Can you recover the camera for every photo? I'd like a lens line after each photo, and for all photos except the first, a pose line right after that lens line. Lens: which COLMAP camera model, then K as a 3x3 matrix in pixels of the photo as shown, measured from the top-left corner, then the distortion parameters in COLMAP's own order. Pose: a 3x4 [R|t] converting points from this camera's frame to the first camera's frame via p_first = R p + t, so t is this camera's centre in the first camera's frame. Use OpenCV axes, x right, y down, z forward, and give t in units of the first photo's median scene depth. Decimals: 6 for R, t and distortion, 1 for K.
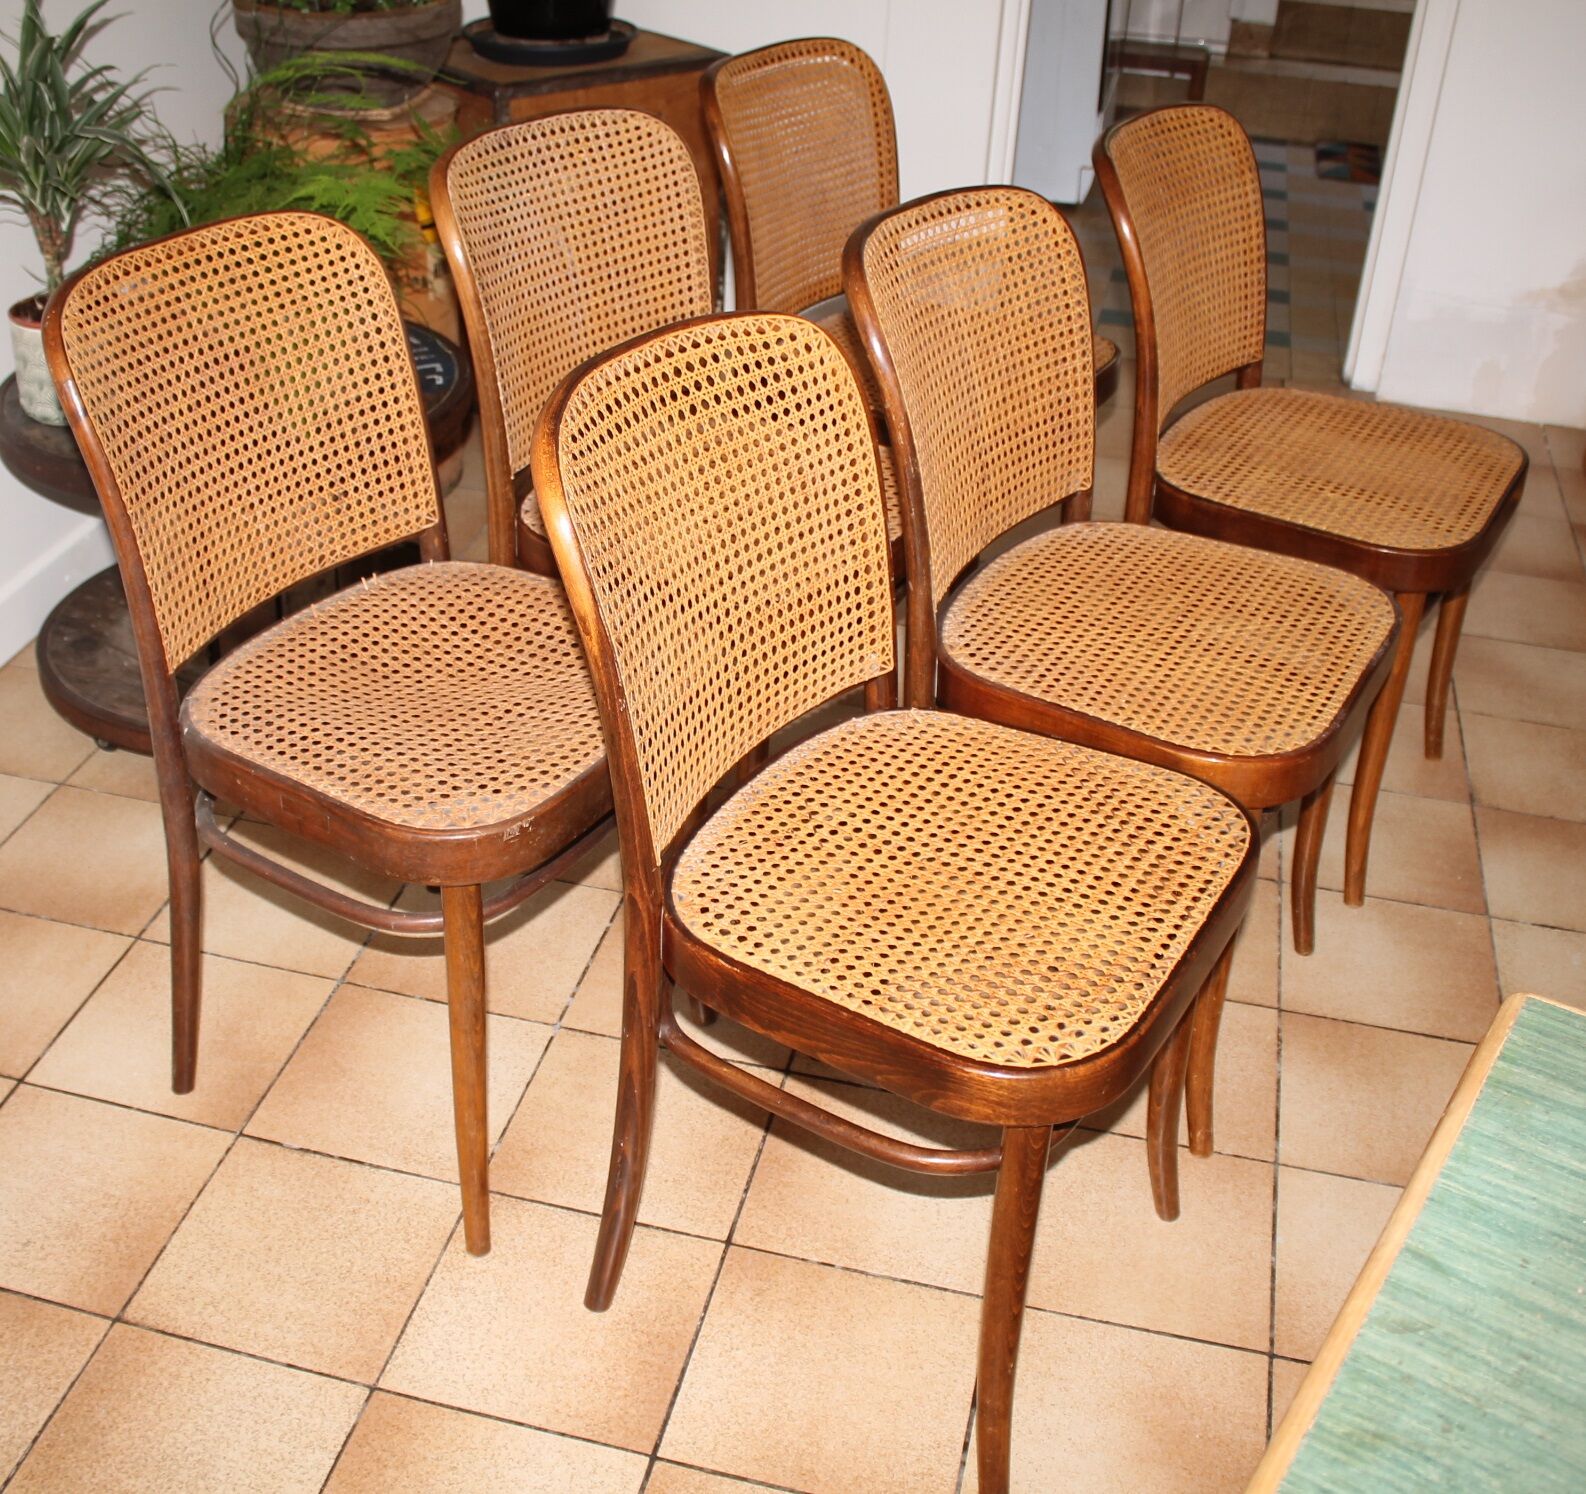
lens RADIAL K [[1858.6, 0, 739.9], [0, 1858.6, 741.7], [0, 0, 1]] dist [-0.130929, 0.032135]
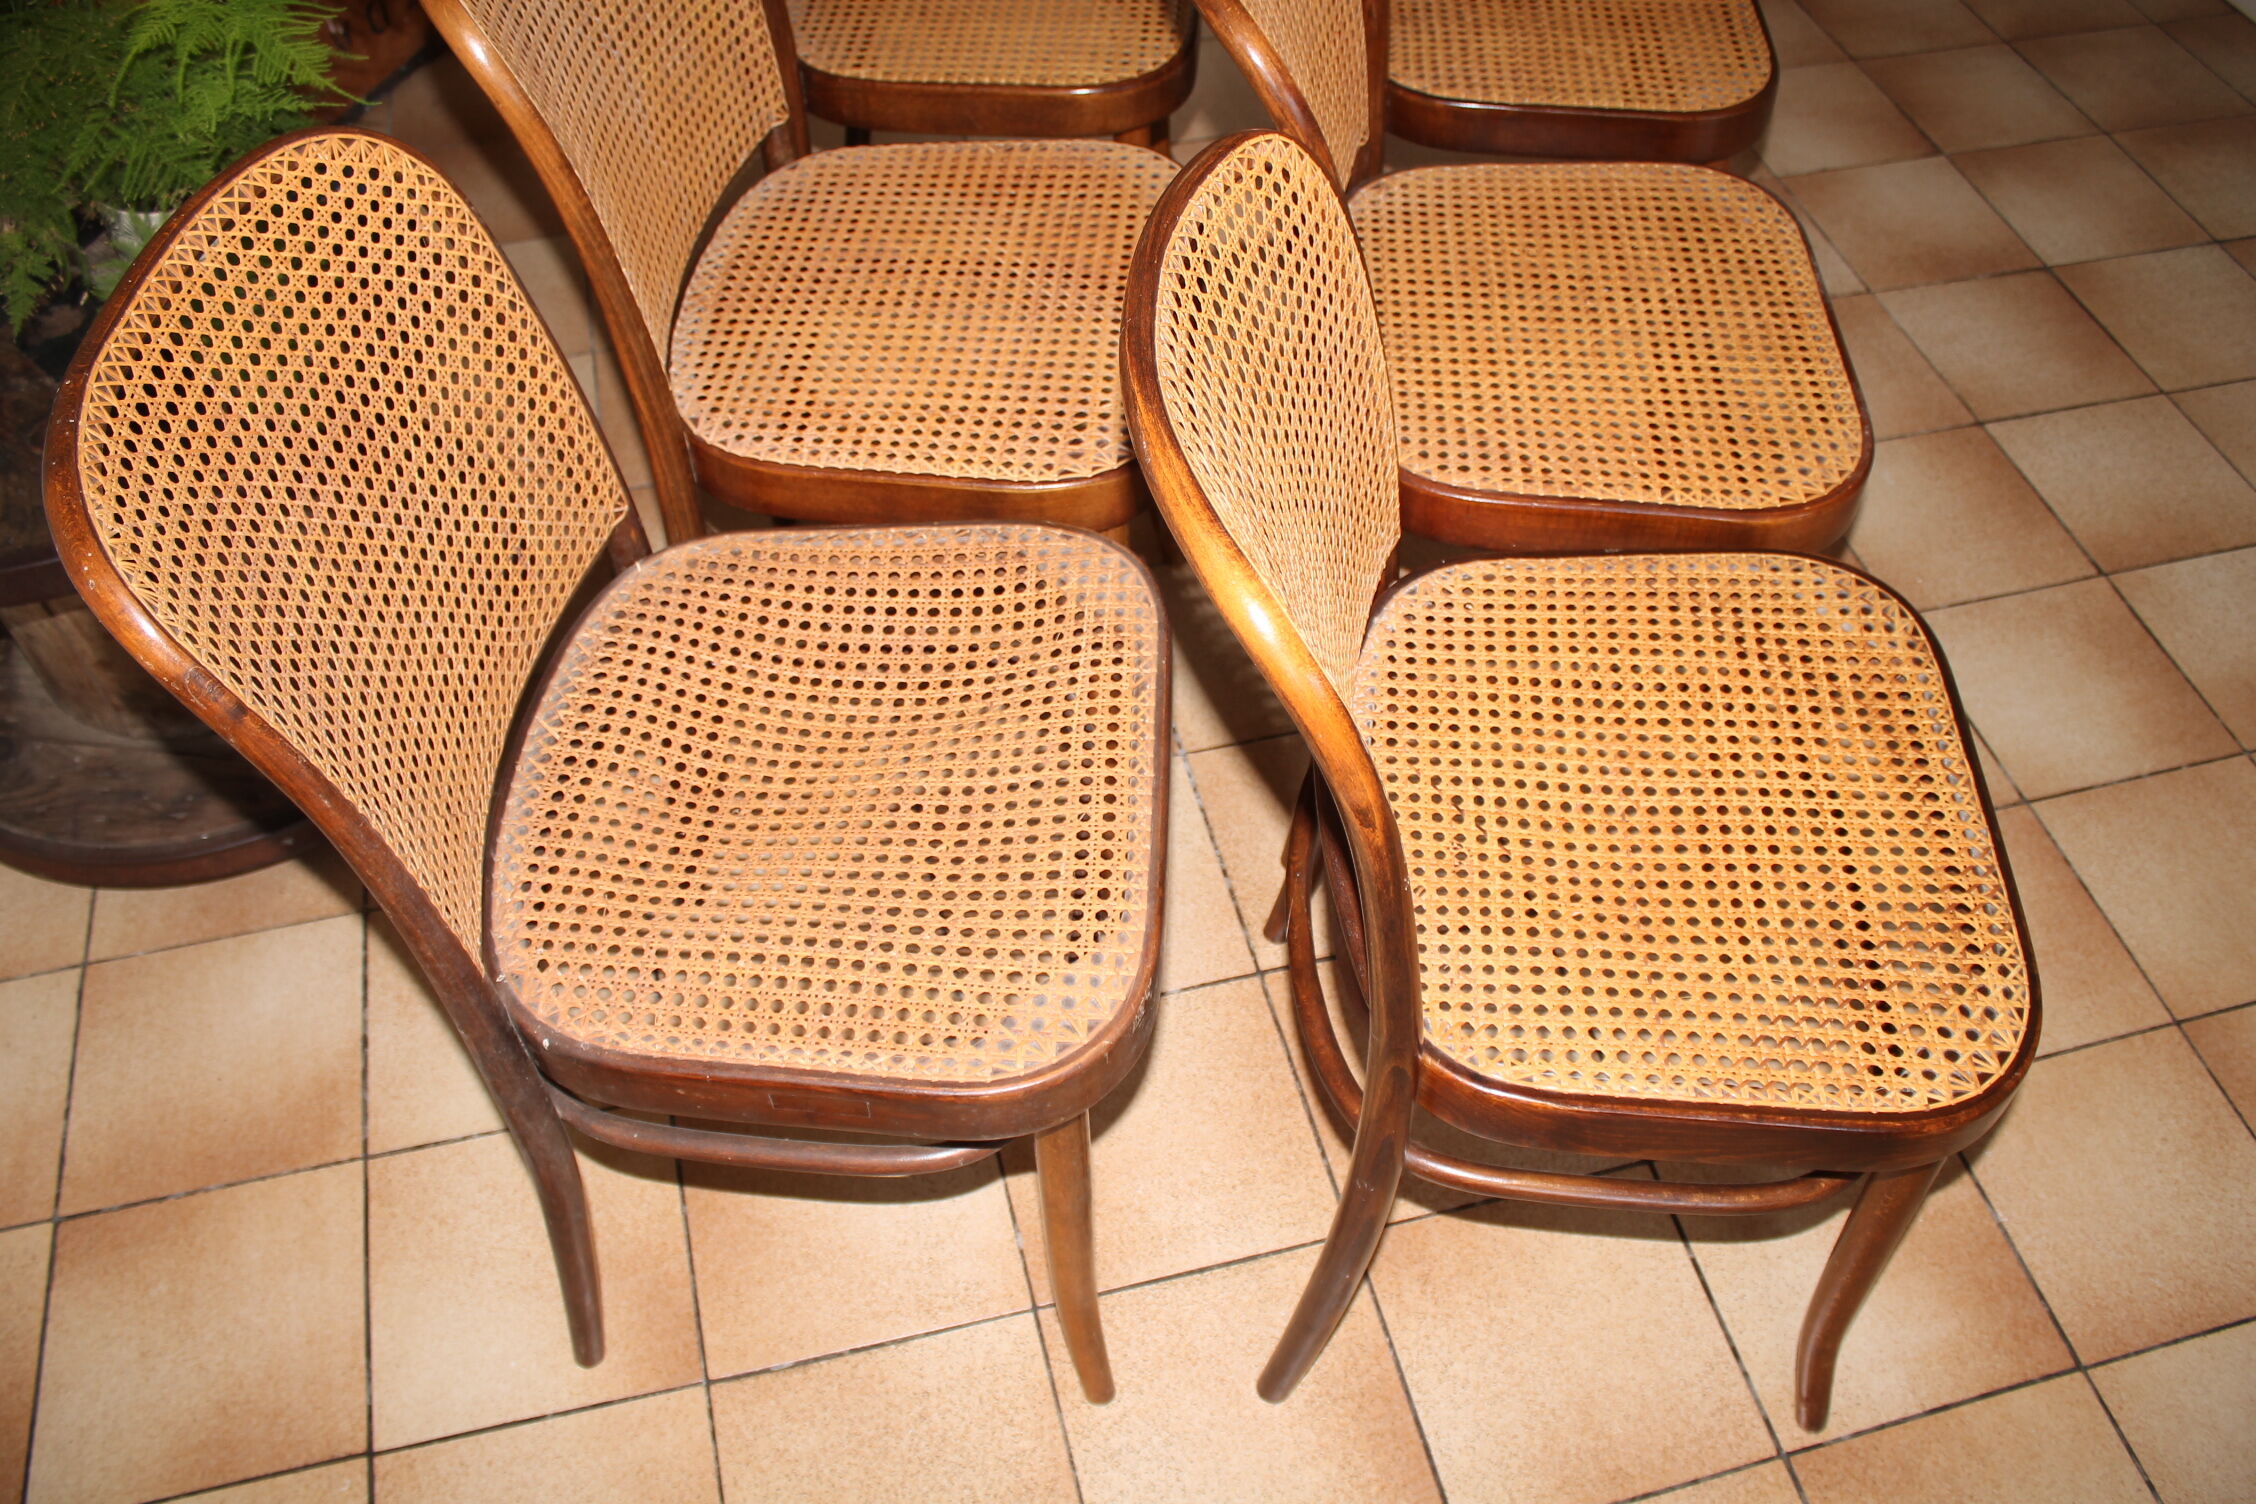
lens RADIAL K [[1867.8, 0, 1126.9], [0, 1867.8, 740.9], [0, 0, 1]] dist [-0.164856, 0.133235]
pose [[0.880800, -0.385423, 0.275028, -0.238287], [0.278917, 0.891728, 0.356409, -0.249662], [-0.382619, -0.237215, 0.892935, 0.350292]]
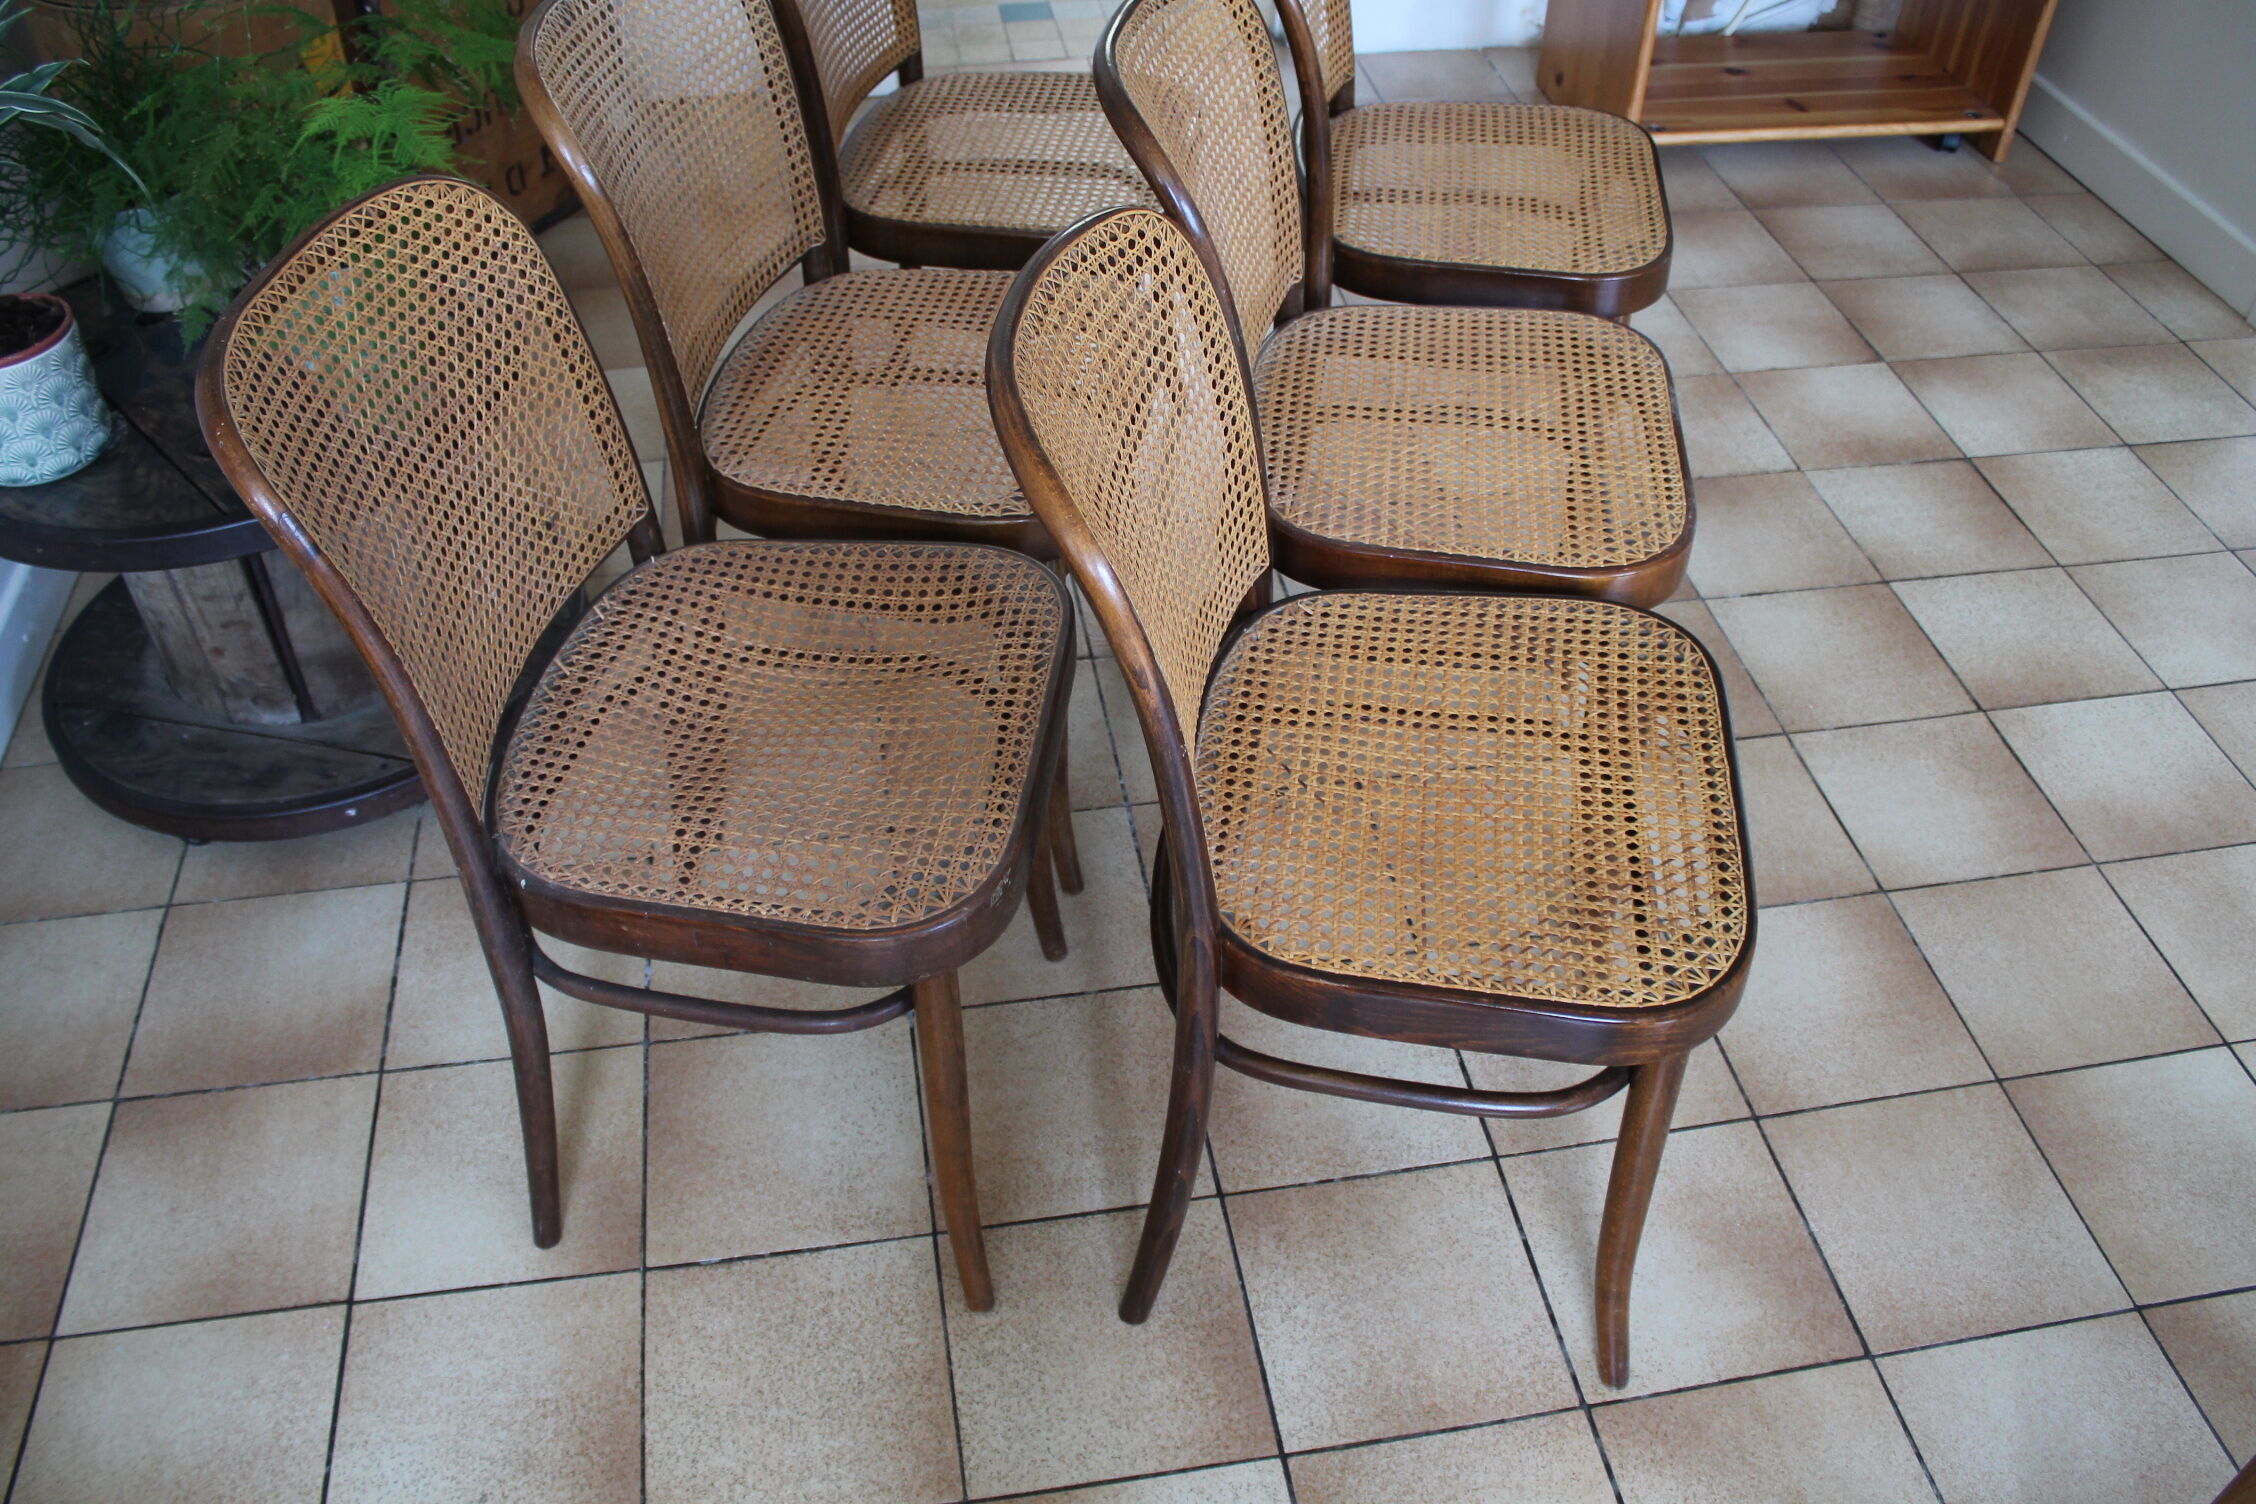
lens RADIAL K [[1867.8, 0, 1126.9], [0, 1867.8, 740.9], [0, 0, 1]] dist [-0.164856, 0.133235]
pose [[0.917013, -0.288948, 0.274947, -0.242134], [0.233704, 0.947859, 0.216669, -0.162110], [-0.323217, -0.134432, 0.936728, 0.165066]]
